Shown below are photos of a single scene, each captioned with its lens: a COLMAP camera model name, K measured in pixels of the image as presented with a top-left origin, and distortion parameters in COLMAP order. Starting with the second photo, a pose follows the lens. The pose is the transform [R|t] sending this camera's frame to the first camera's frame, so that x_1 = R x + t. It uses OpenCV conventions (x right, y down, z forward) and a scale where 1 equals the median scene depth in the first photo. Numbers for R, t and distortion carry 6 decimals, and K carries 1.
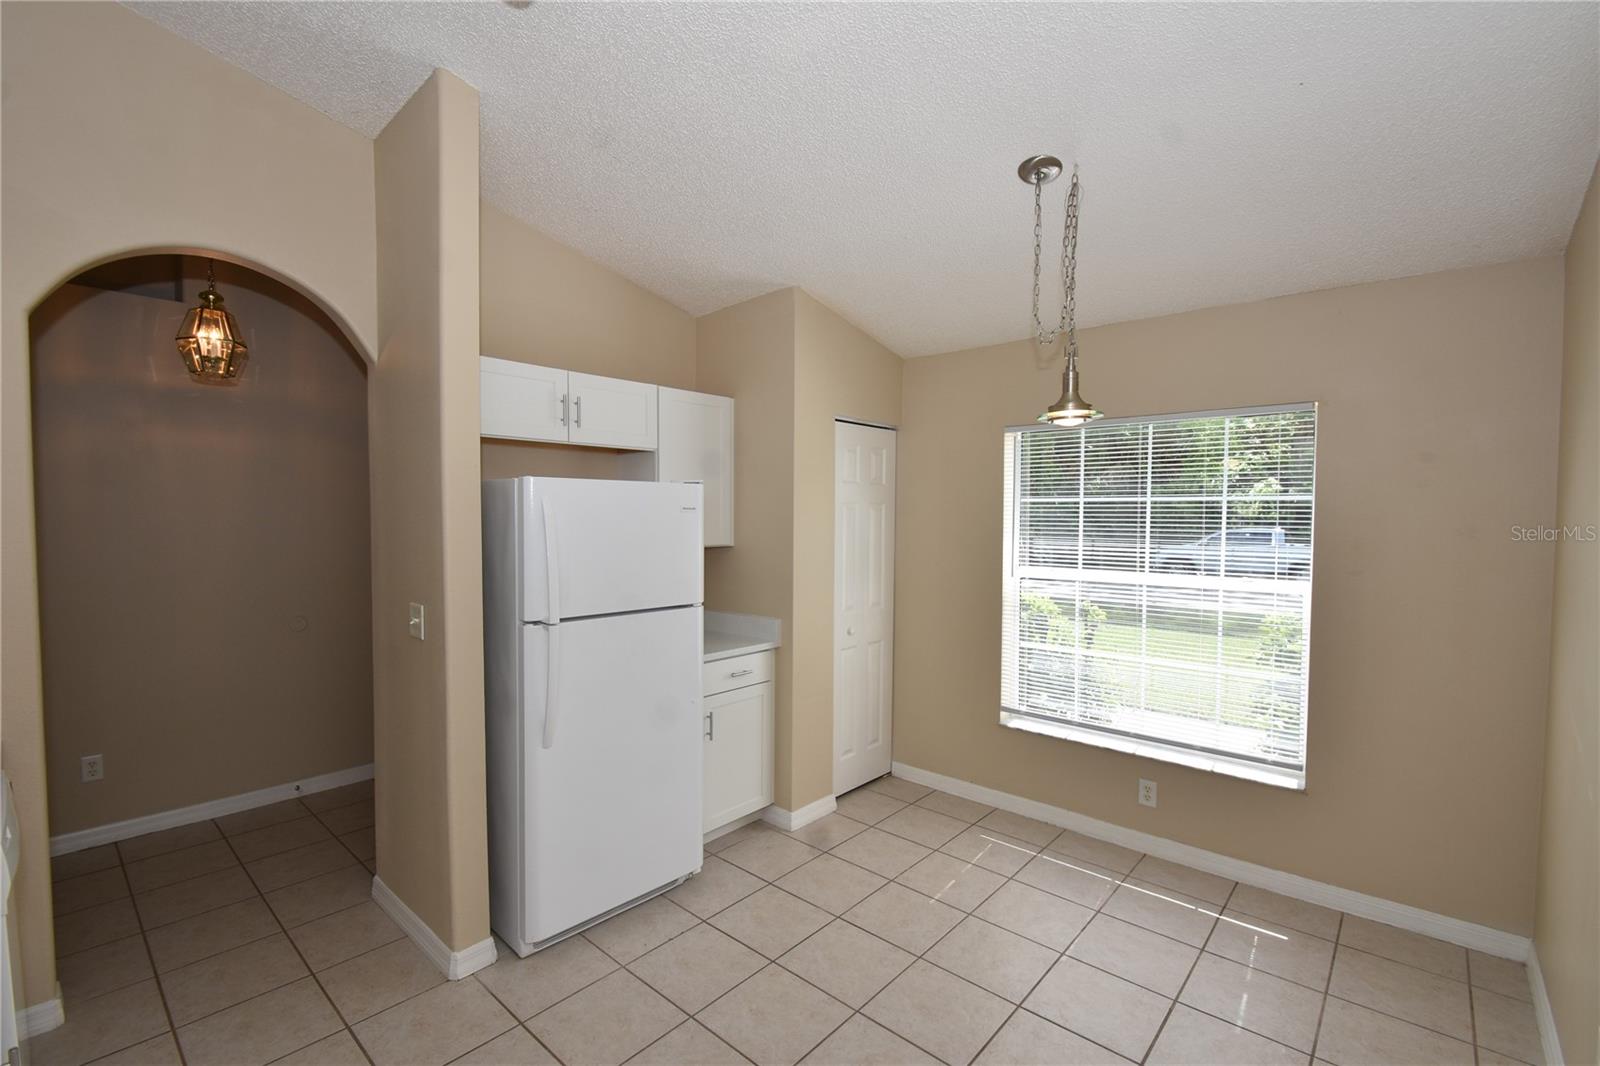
lens RADIAL K [[700.5, 0, 796.3], [0, 700.5, 540.9], [0, 0, 1]] dist [0.011344, -0.014789]
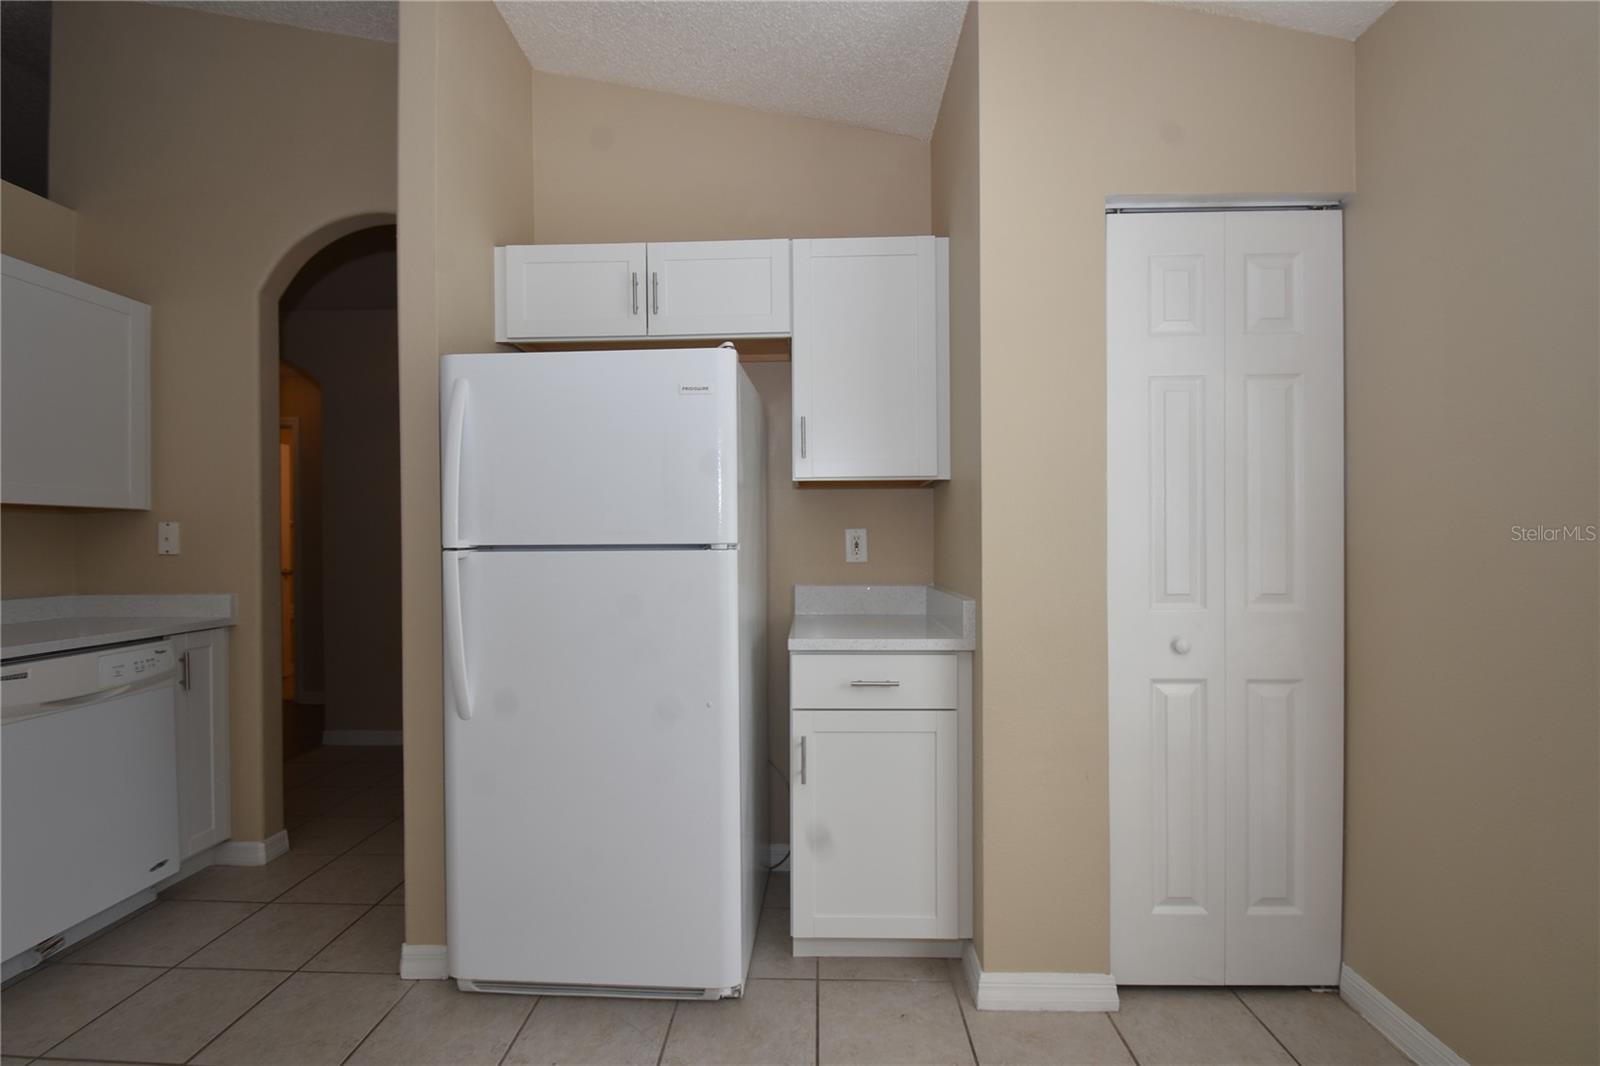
lens RADIAL K [[700.5, 0, 796.3], [0, 700.5, 540.9], [0, 0, 1]] dist [0.011344, -0.014789]
pose [[0.640176, -0.009779, -0.768166, 0.307015], [-0.019286, 0.999399, -0.028795, 0.084831], [0.767986, 0.033249, 0.639603, 0.547790]]
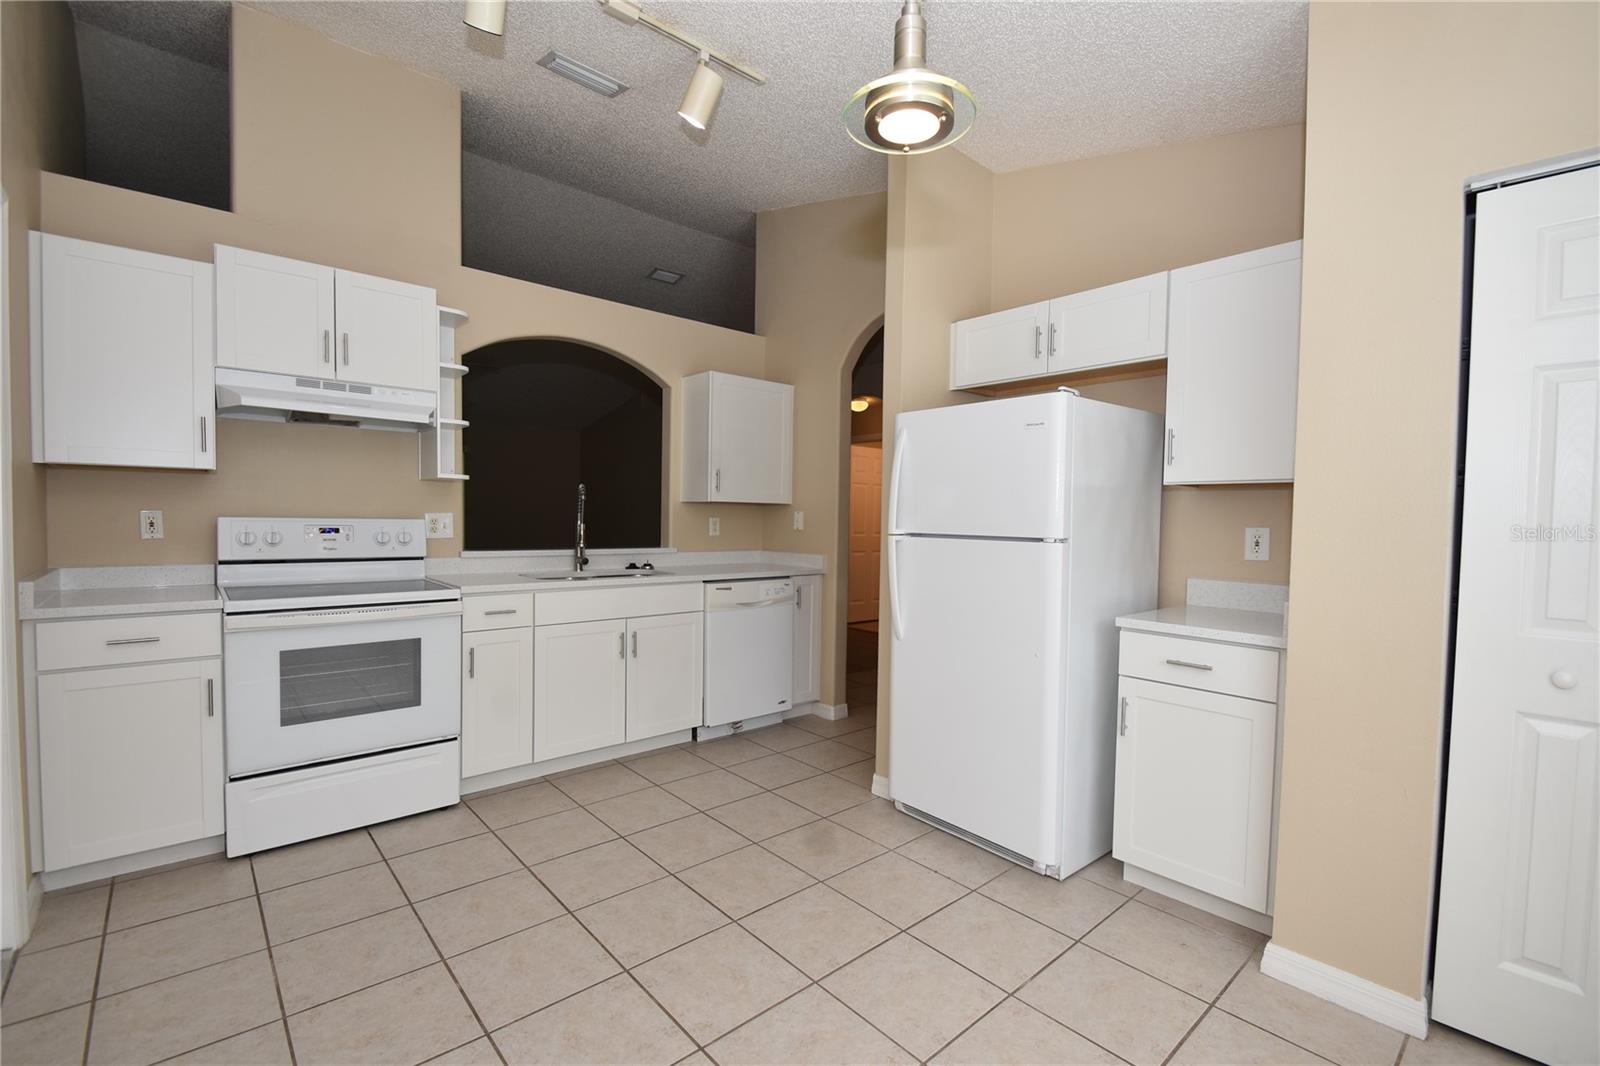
lens RADIAL K [[700.5, 0, 796.3], [0, 700.5, 540.9], [0, 0, 1]] dist [0.011344, -0.014789]
pose [[-0.123404, 0.026133, -0.992012, 0.590092], [-0.057556, 0.997782, 0.033445, 0.067361], [0.990686, 0.061224, -0.121626, 0.668558]]
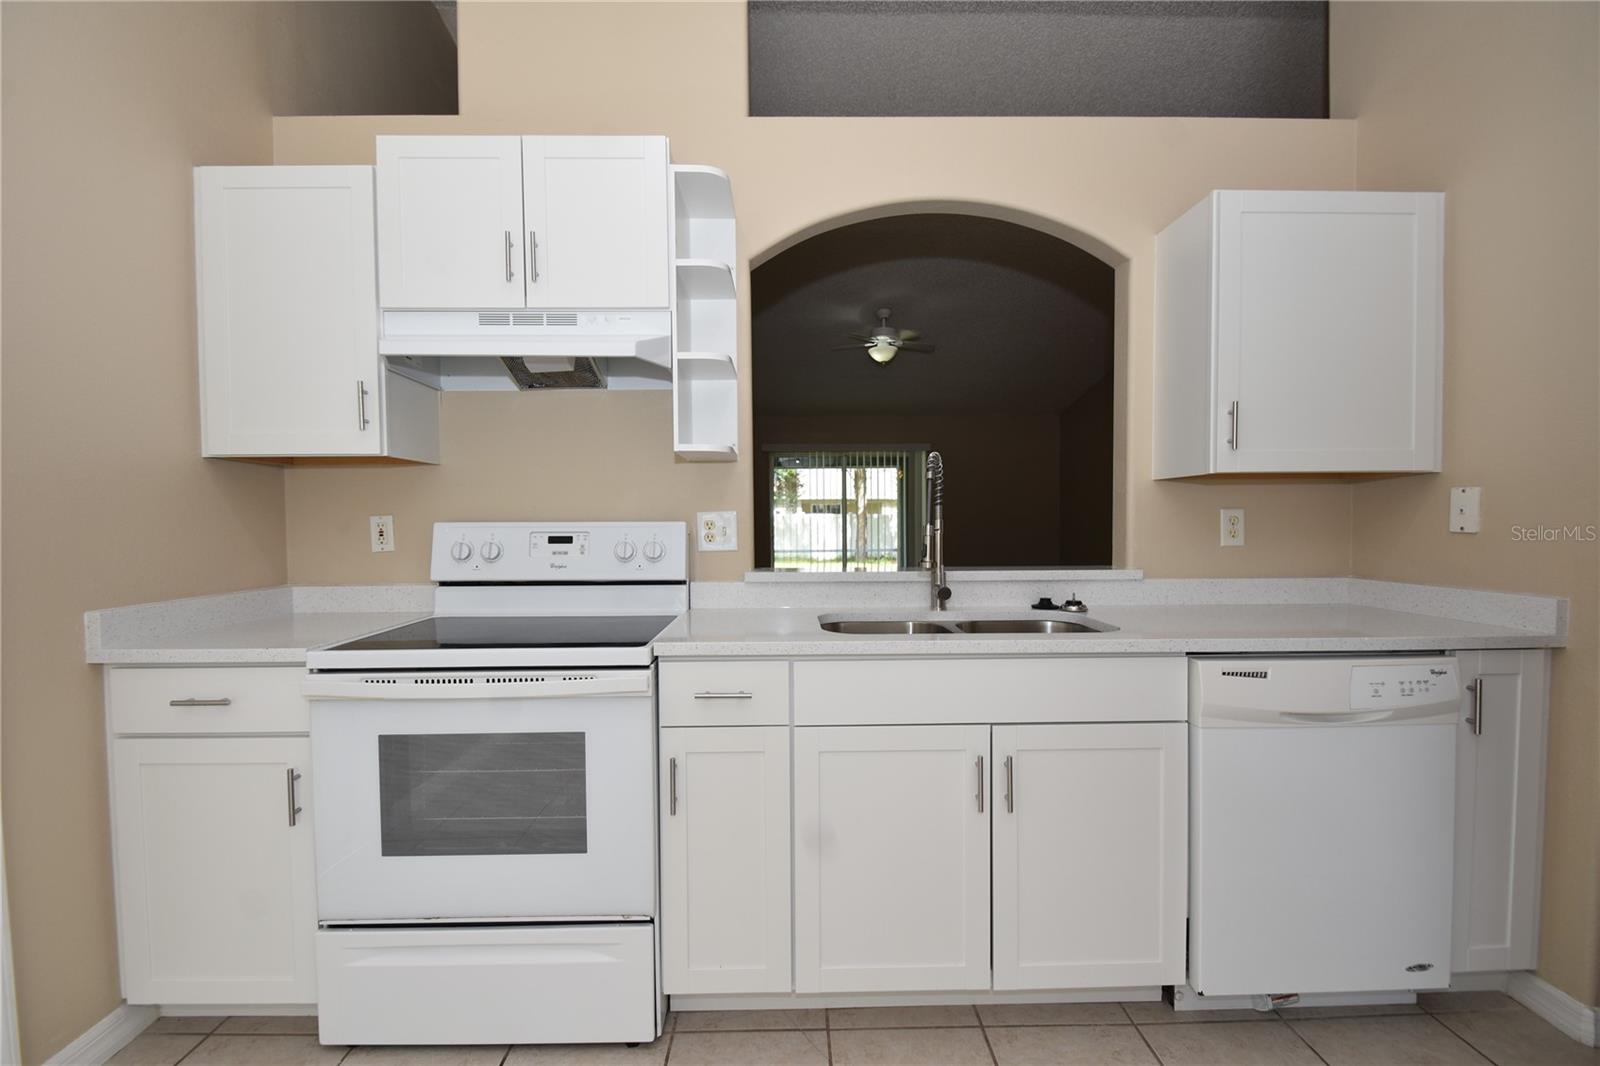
lens RADIAL K [[700.5, 0, 796.3], [0, 700.5, 540.9], [0, 0, 1]] dist [0.011344, -0.014789]
pose [[-0.739280, 0.017268, -0.673176, 0.036693], [-0.024967, 0.998281, 0.053026, 0.081412], [0.672935, 0.056008, -0.737578, 0.563321]]
